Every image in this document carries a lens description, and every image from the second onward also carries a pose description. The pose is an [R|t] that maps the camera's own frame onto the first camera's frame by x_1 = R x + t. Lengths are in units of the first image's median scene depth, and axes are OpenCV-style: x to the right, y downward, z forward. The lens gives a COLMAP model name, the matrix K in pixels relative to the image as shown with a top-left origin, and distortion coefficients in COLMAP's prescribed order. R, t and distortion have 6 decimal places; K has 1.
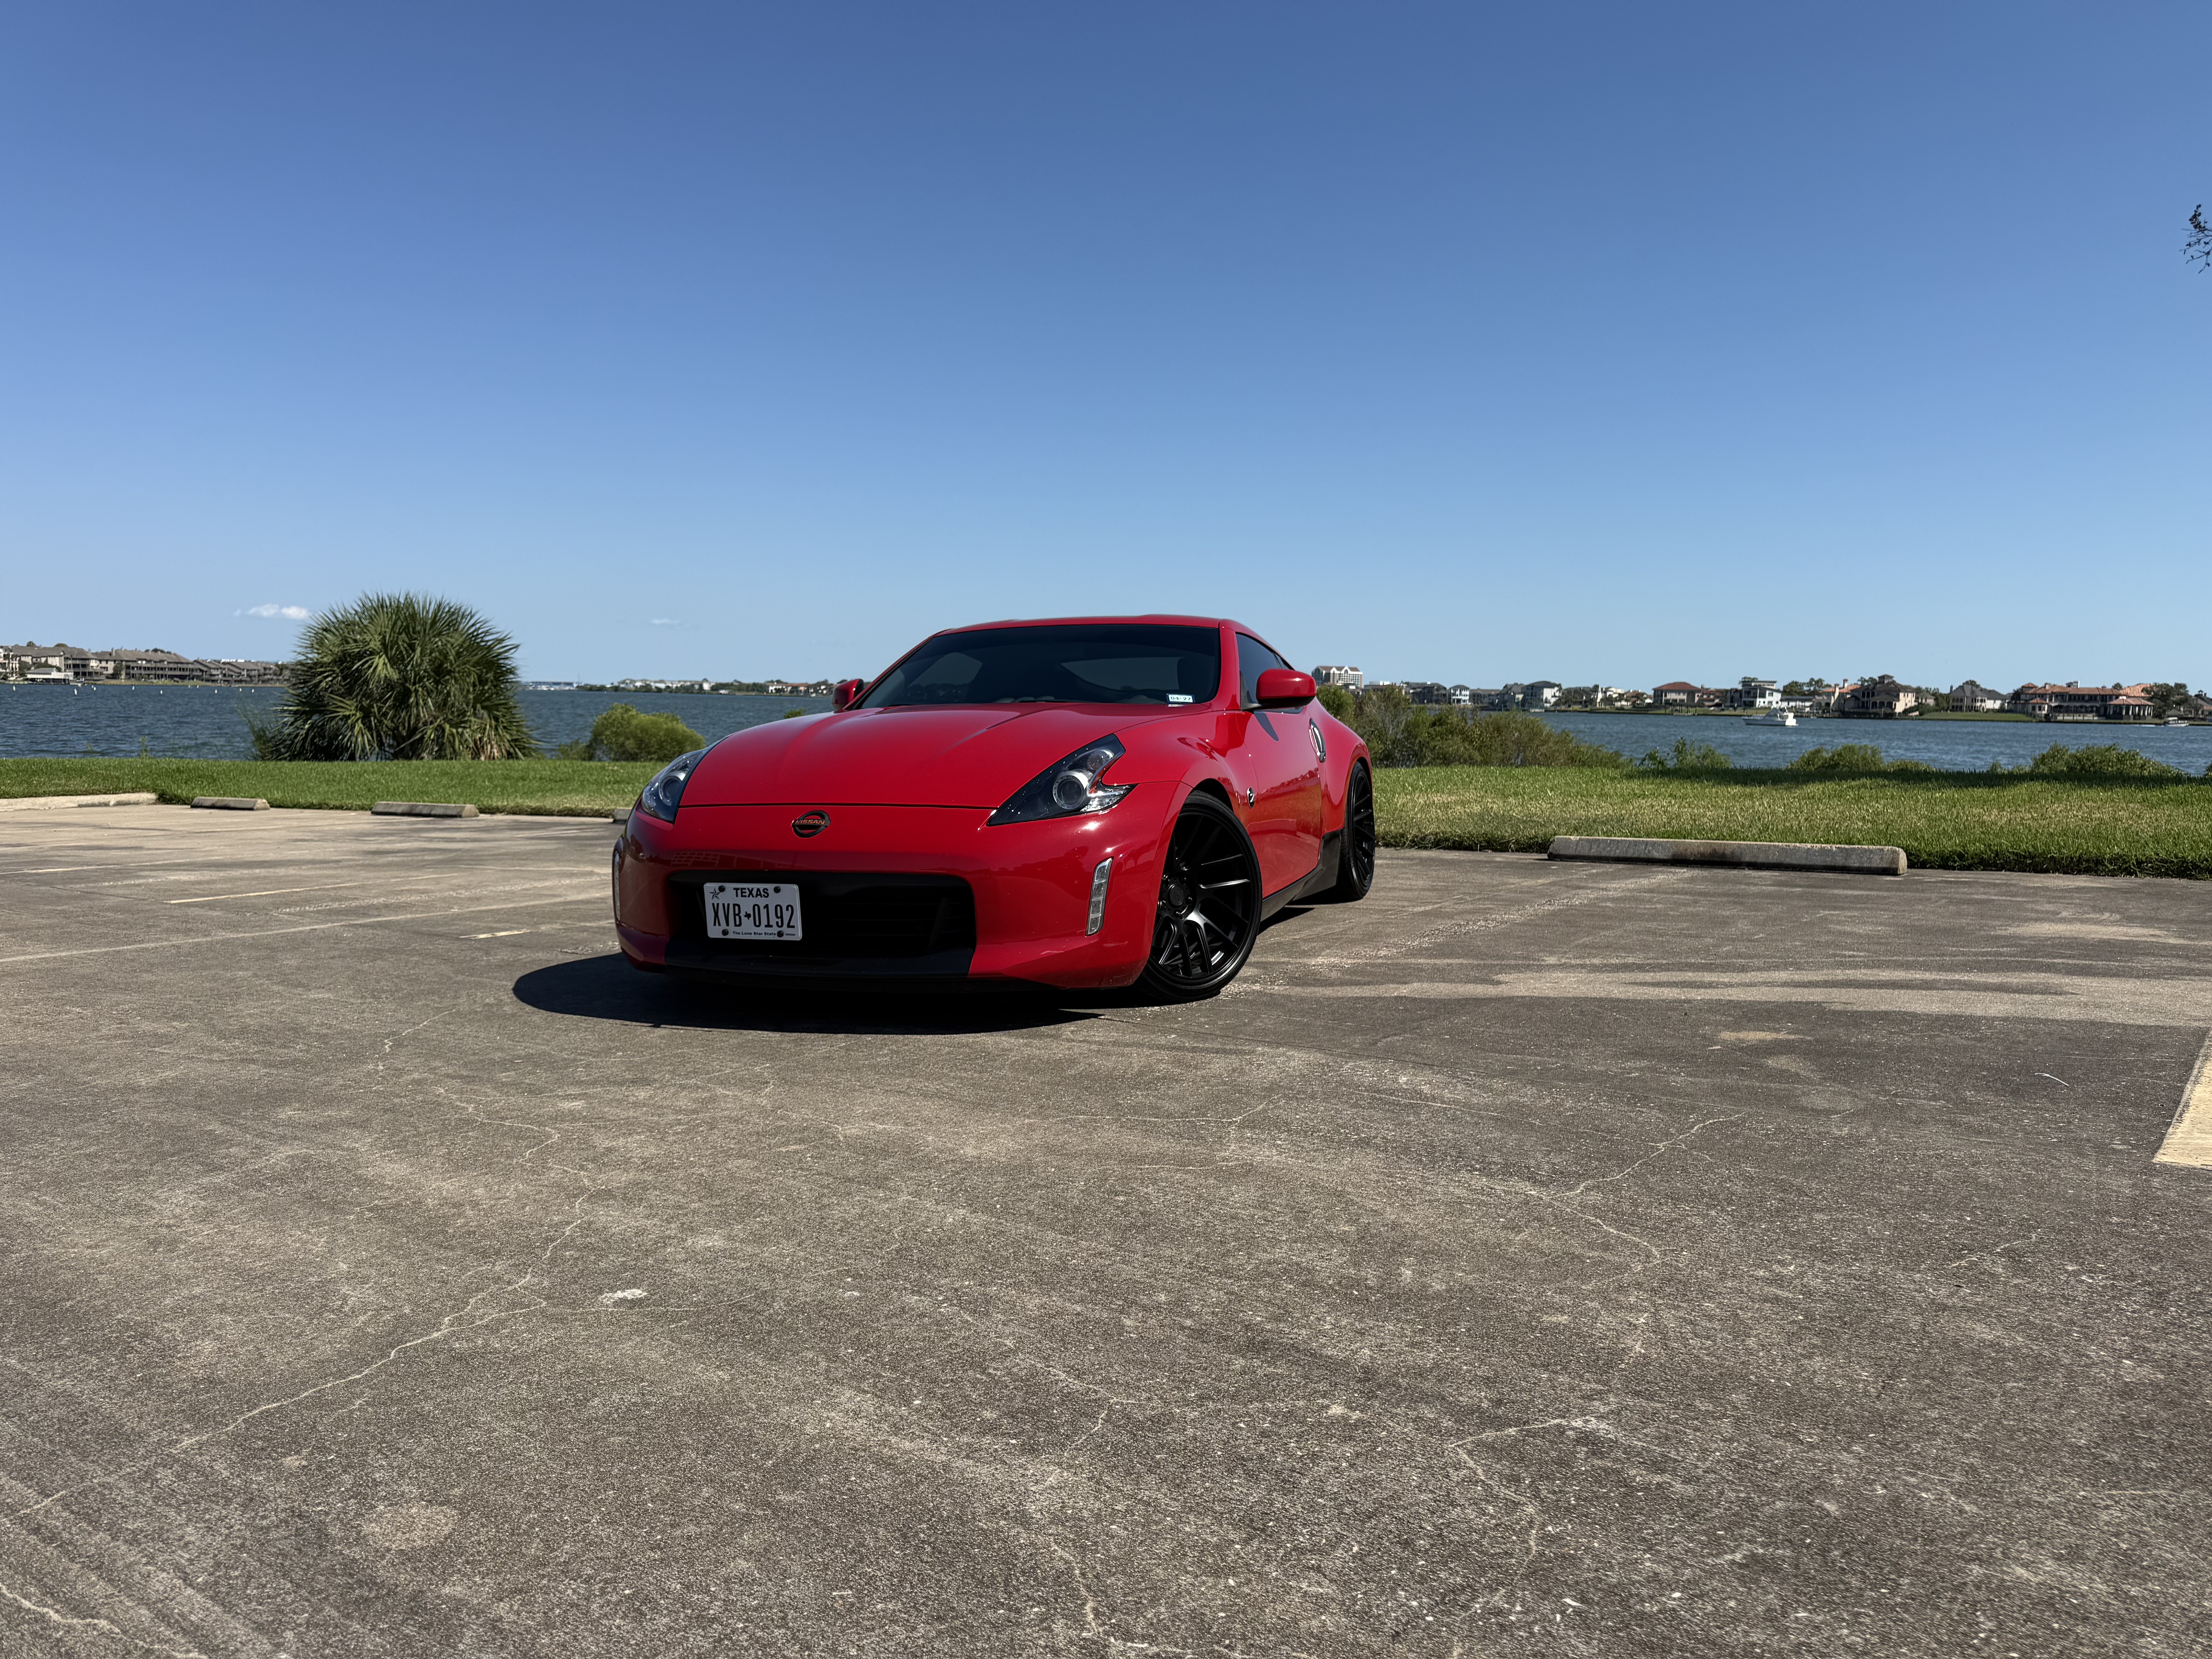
lens RADIAL K [[1583.0, 0, 1122.3], [0, 1583.0, 841.1], [0, 0, 1]] dist [0.050888, -0.058220]
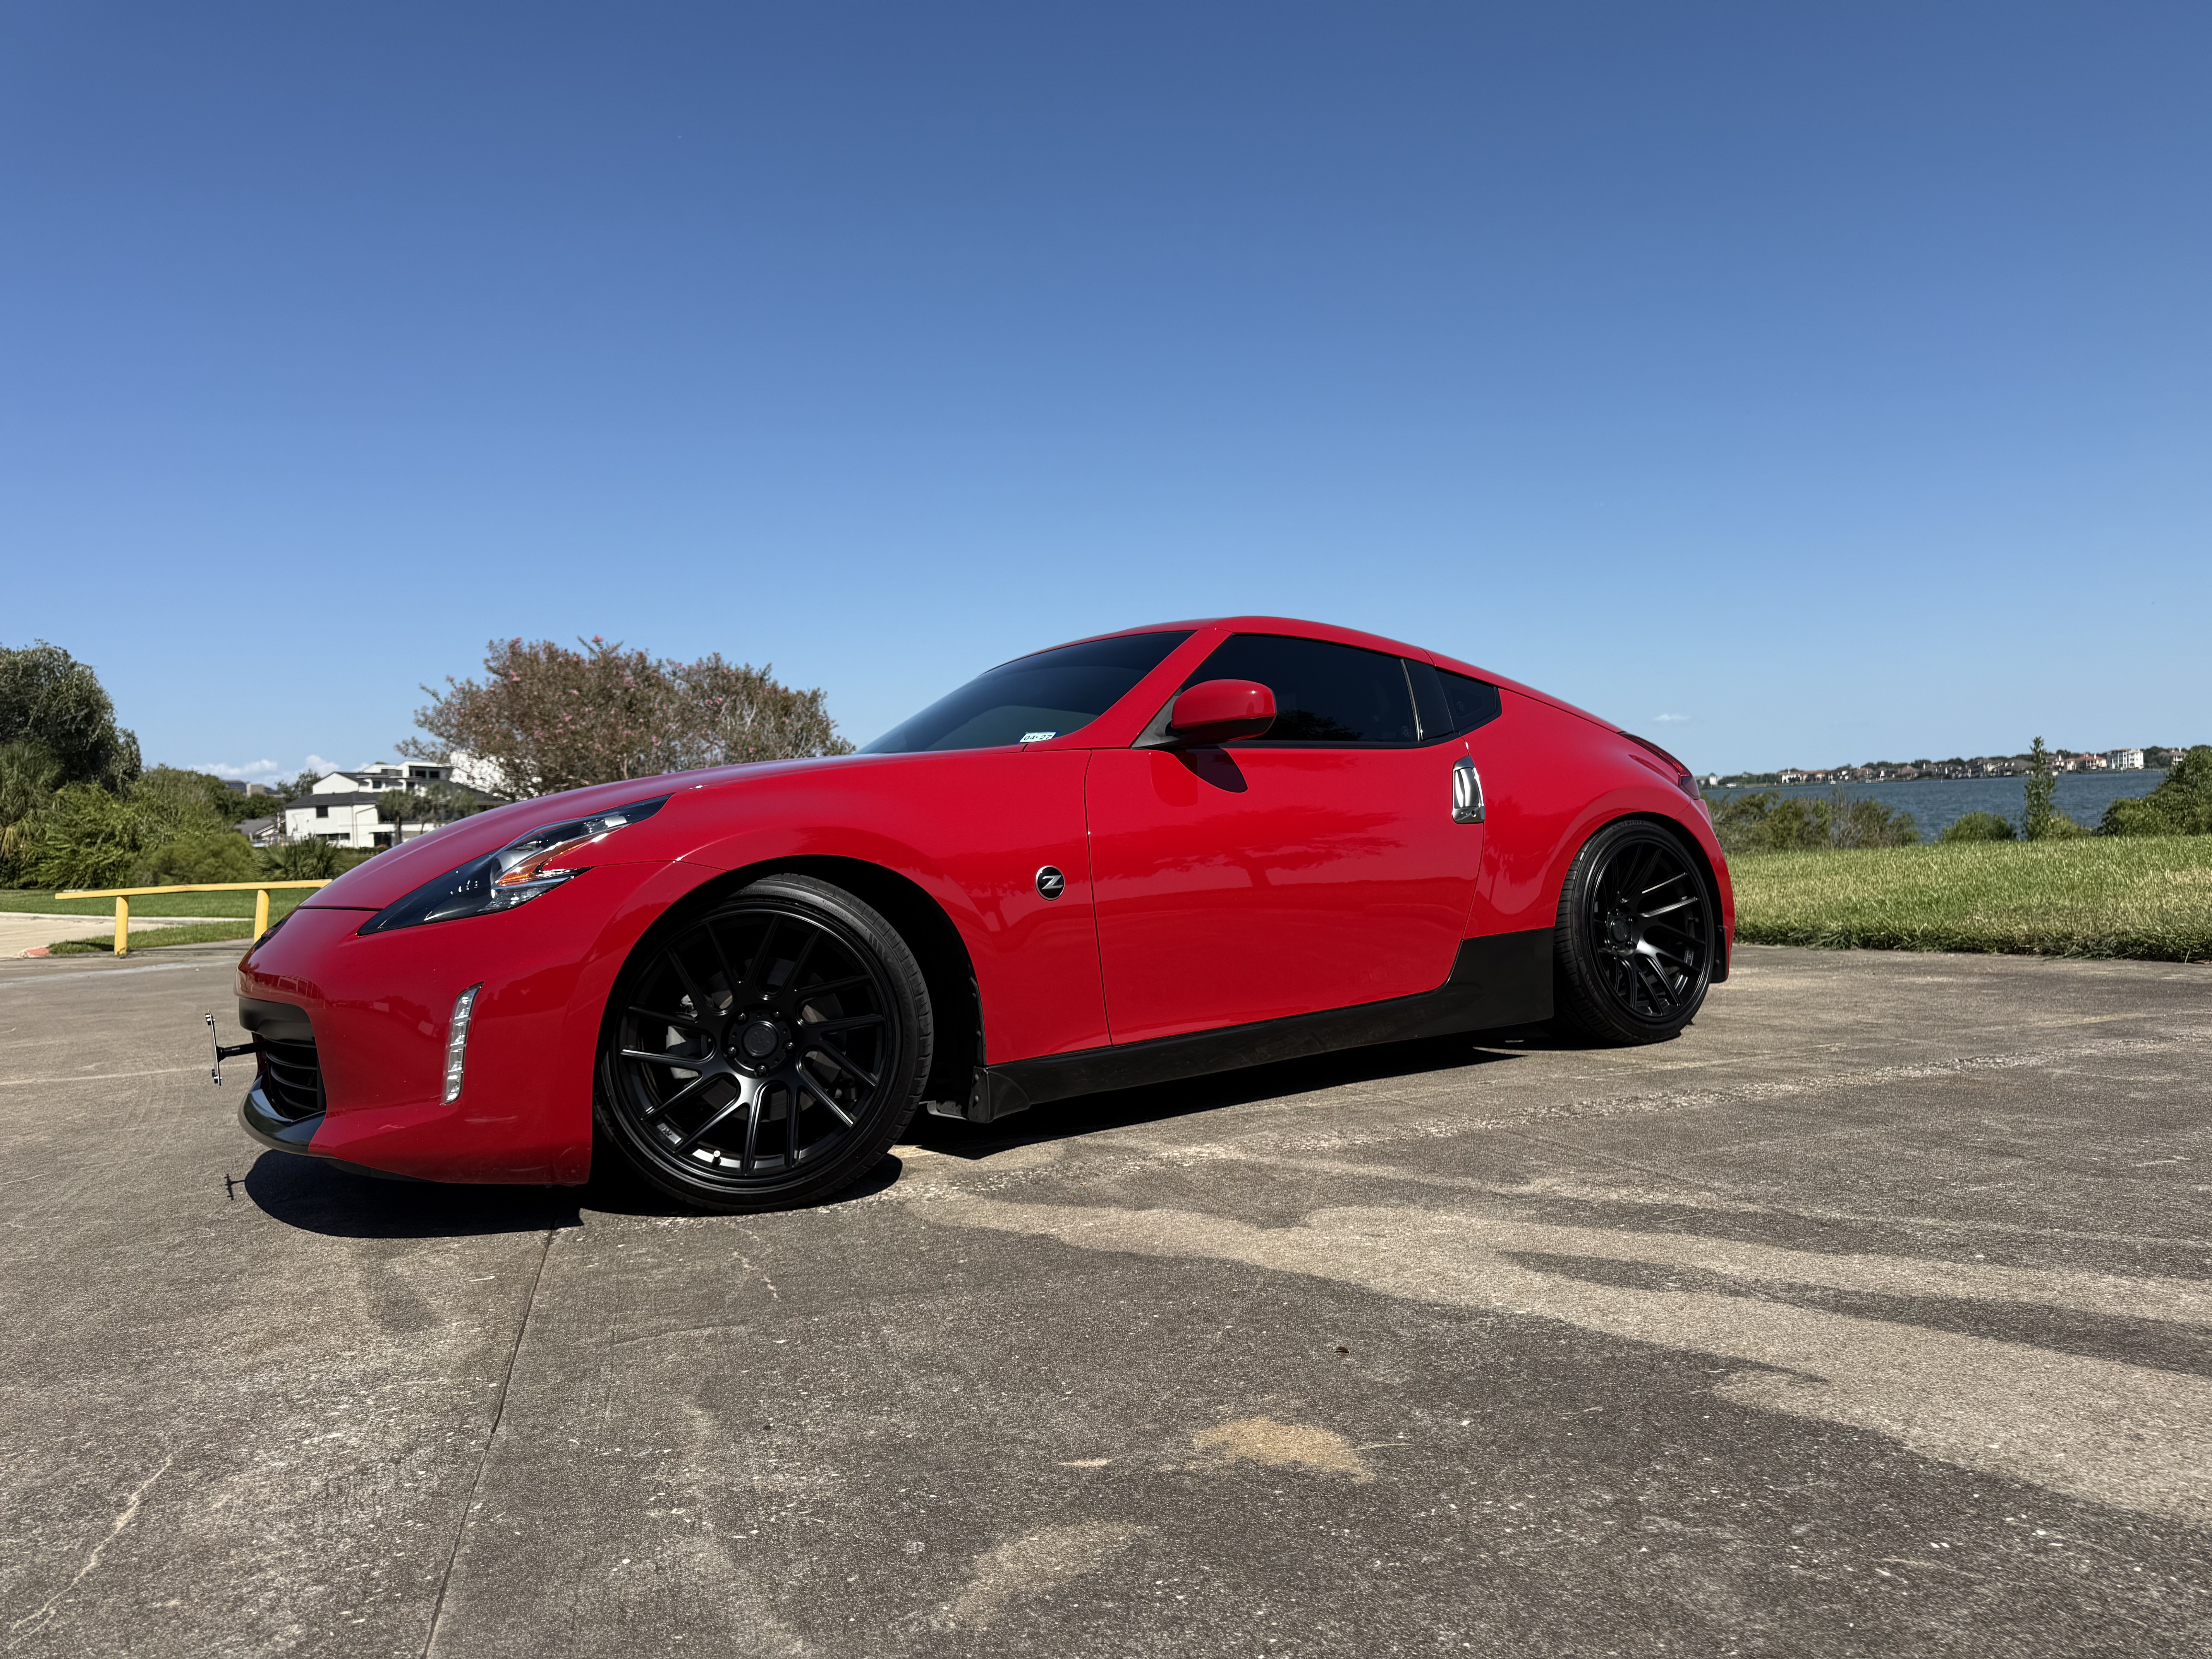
lens RADIAL K [[1583.0, 0, 1090.3], [0, 1583.0, 823.1], [0, 0, 1]] dist [0.050888, -0.058220]
pose [[0.805928, -0.050336, -0.589870, 0.215974], [0.005930, 0.997015, -0.076978, -0.001461], [0.591984, 0.058541, 0.803821, 0.228165]]
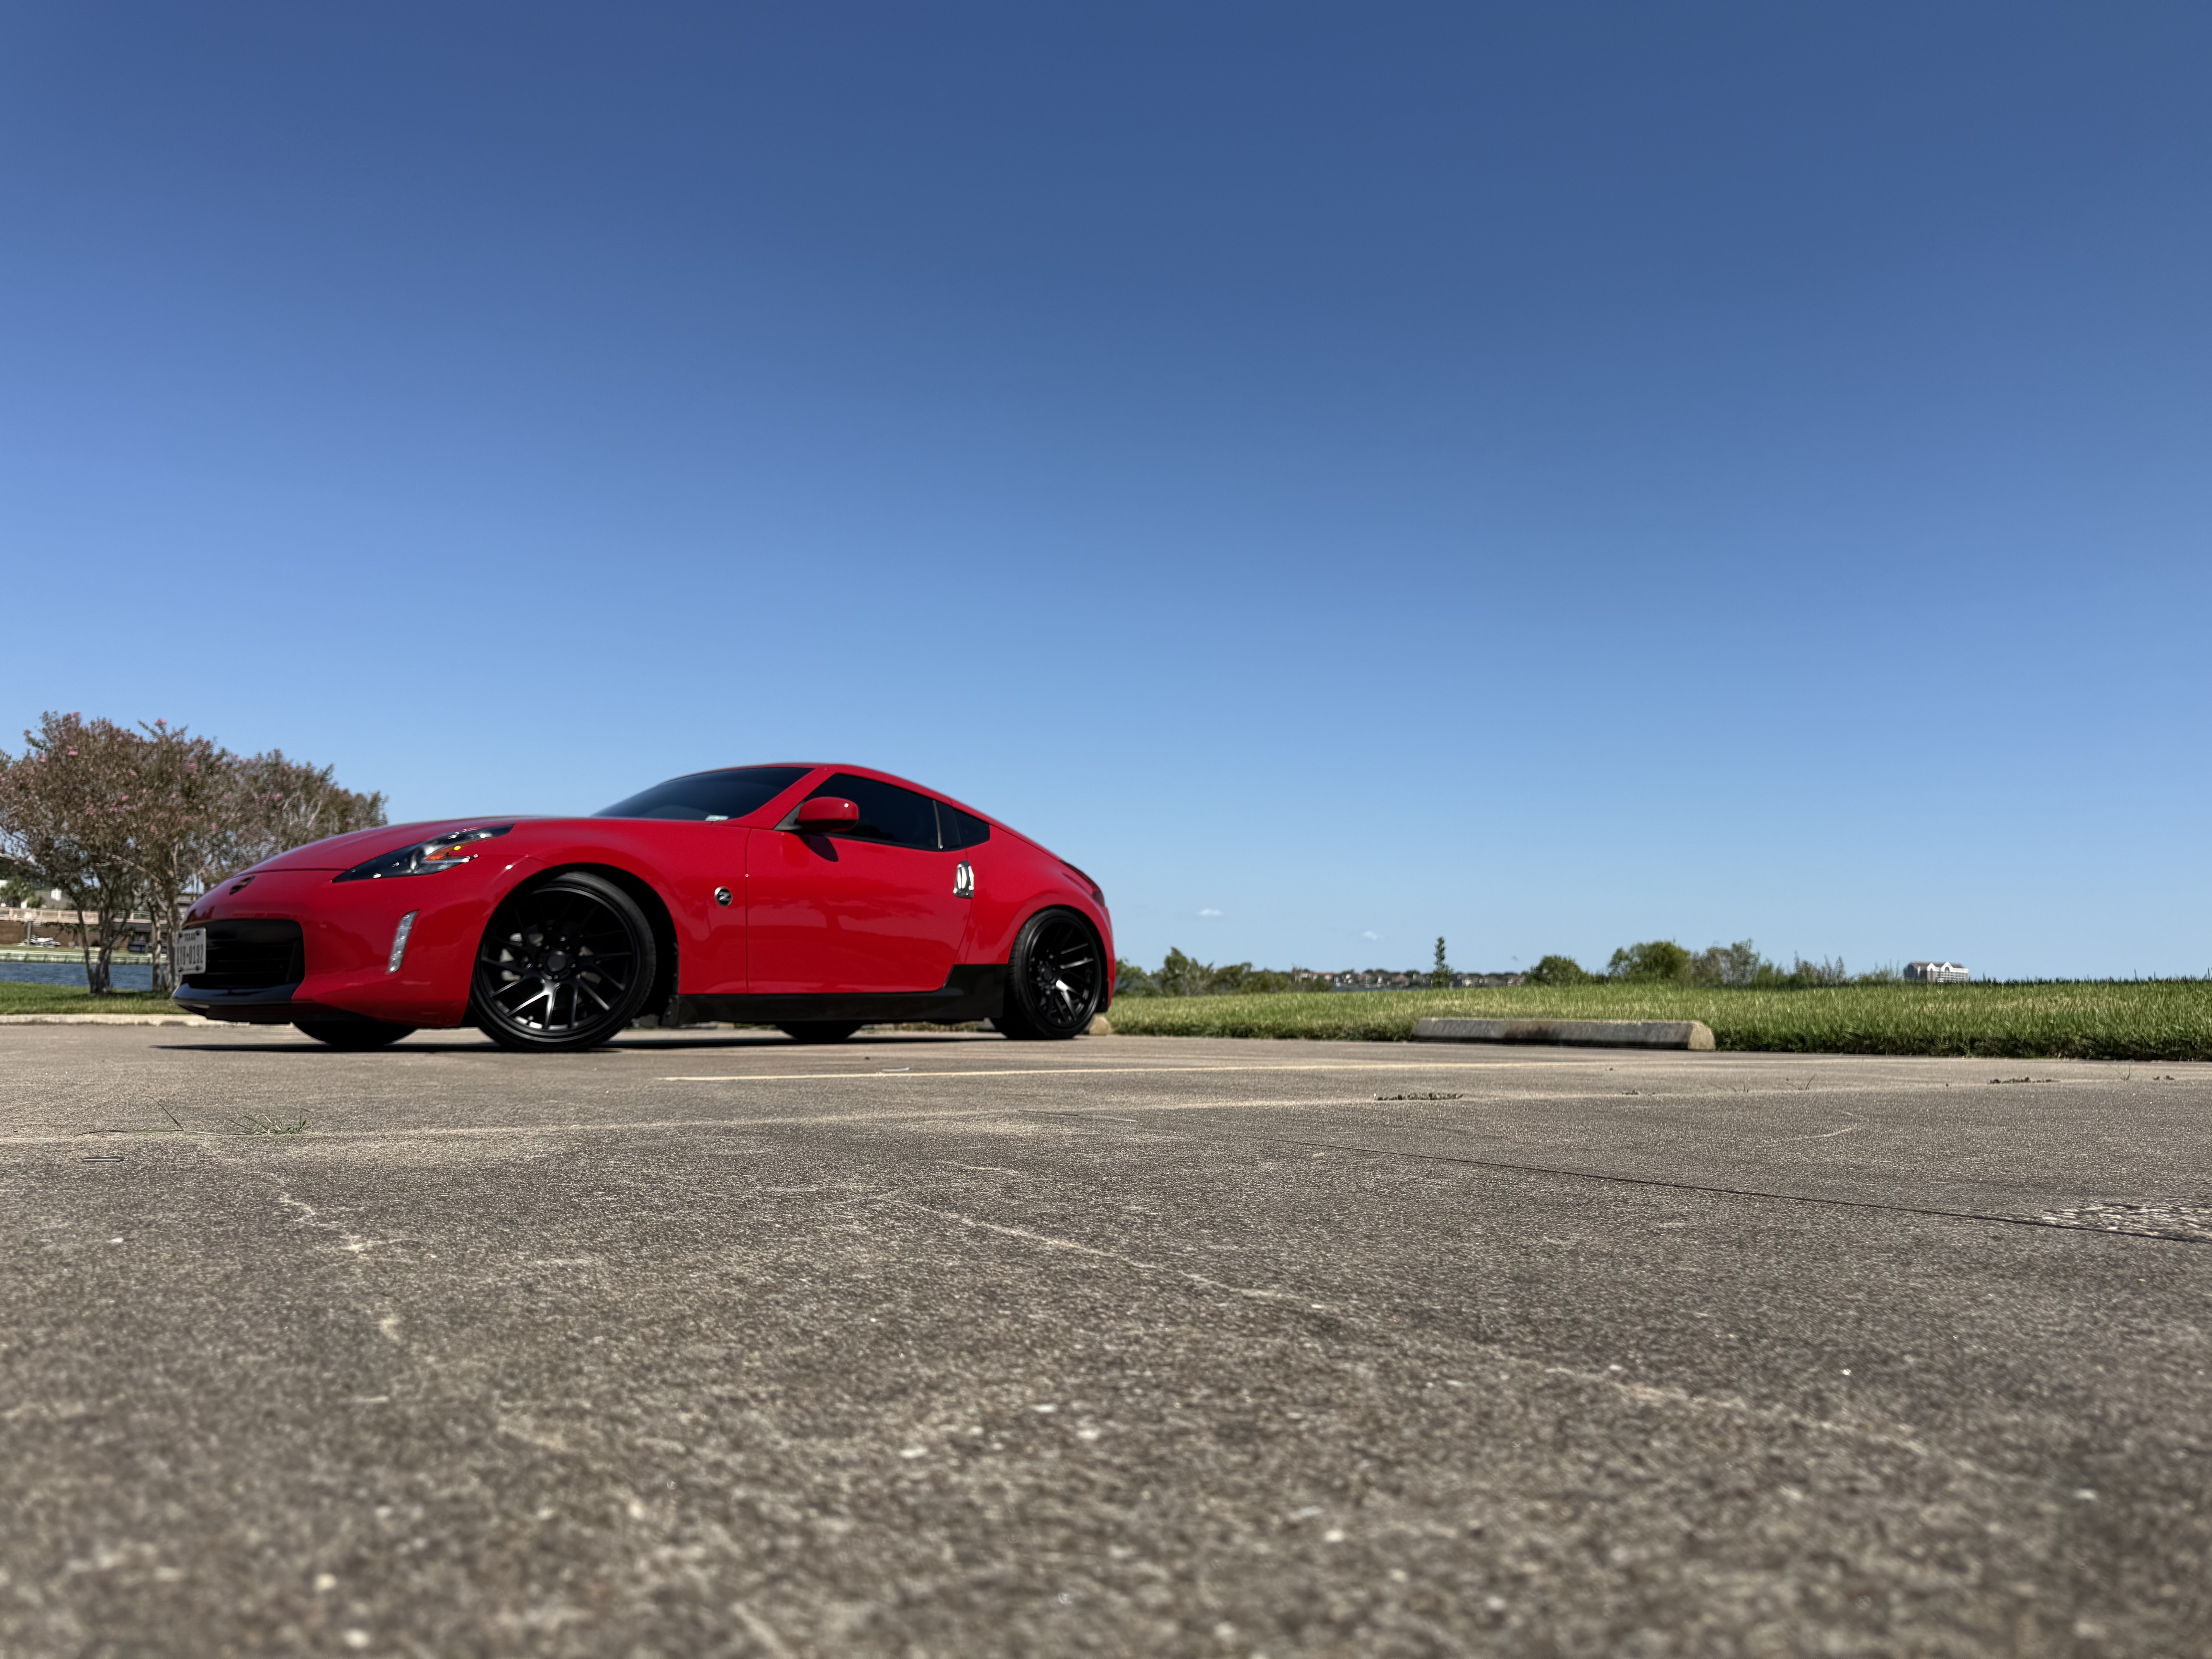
lens RADIAL K [[1583.0, 0, 1104.9], [0, 1583.0, 824.0], [0, 0, 1]] dist [0.050888, -0.058220]
pose [[0.942117, -0.018921, -0.334751, 0.331774], [-0.045942, 0.981704, -0.184786, 0.054571], [0.332122, 0.189469, 0.924011, 0.012131]]
